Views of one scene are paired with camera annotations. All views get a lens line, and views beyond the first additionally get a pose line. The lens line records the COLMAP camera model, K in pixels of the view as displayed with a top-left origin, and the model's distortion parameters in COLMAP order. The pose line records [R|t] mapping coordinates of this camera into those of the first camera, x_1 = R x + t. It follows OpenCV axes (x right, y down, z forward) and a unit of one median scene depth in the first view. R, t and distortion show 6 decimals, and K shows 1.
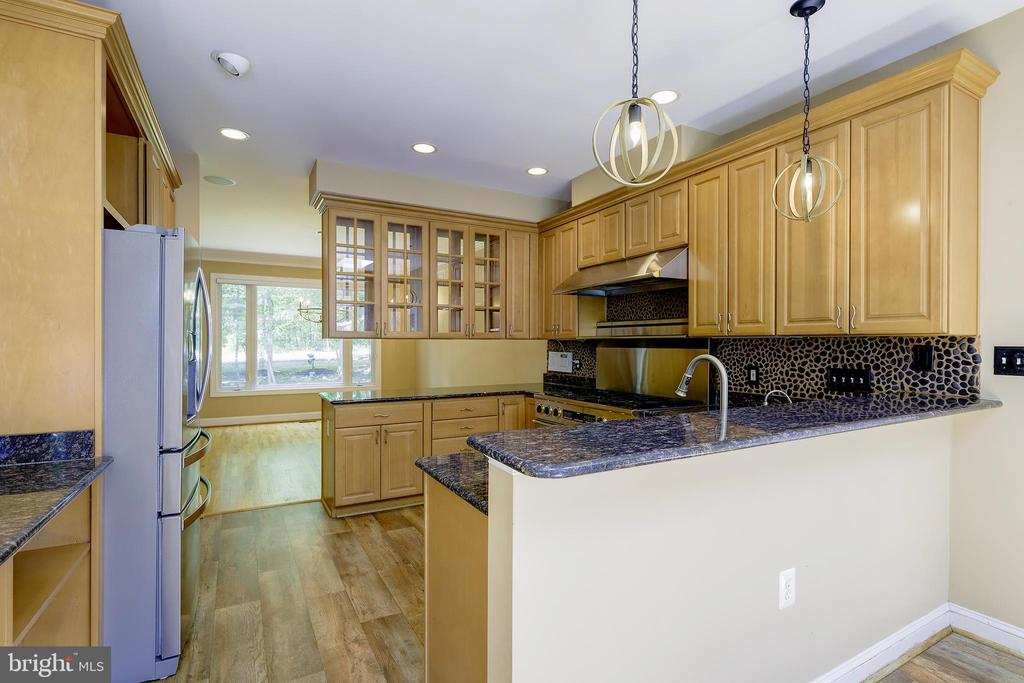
lens RADIAL K [[491.0, 0, 512.0], [0, 491.0, 341.5], [0, 0, 1]] dist [0.017900, -0.000211]
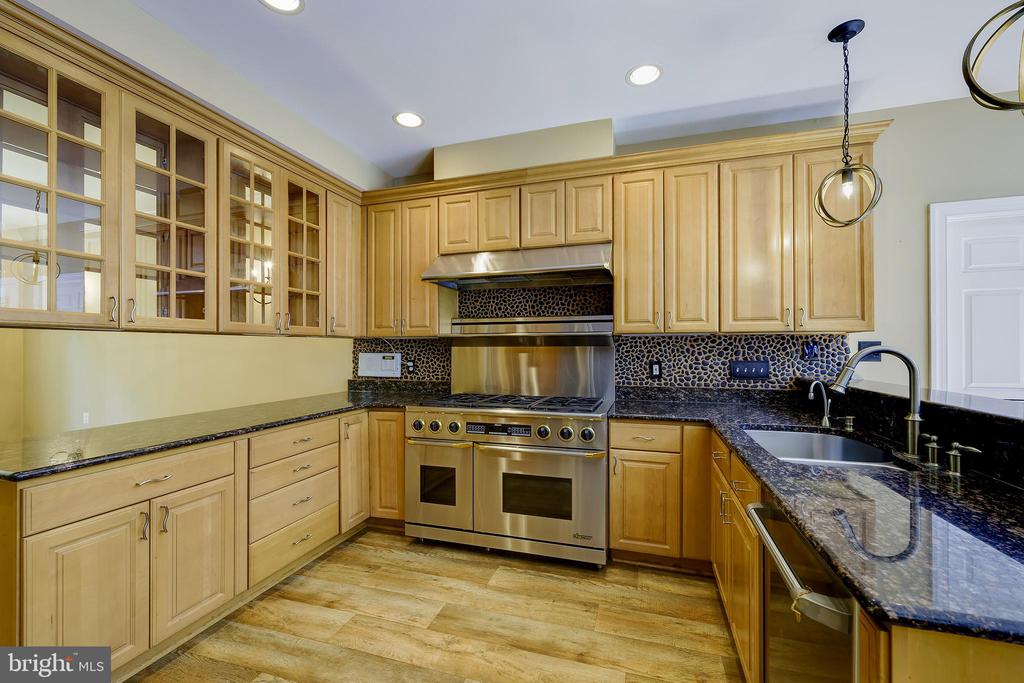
lens RADIAL K [[406.9, 0, 519.8], [0, 406.9, 344.0], [0, 0, 1]] dist [-0.001126, -0.000082]
pose [[0.721132, 0.007659, 0.692755, -0.384753], [-0.001854, 0.999957, -0.009125, 0.021187], [-0.692795, 0.005296, 0.721115, 0.600554]]
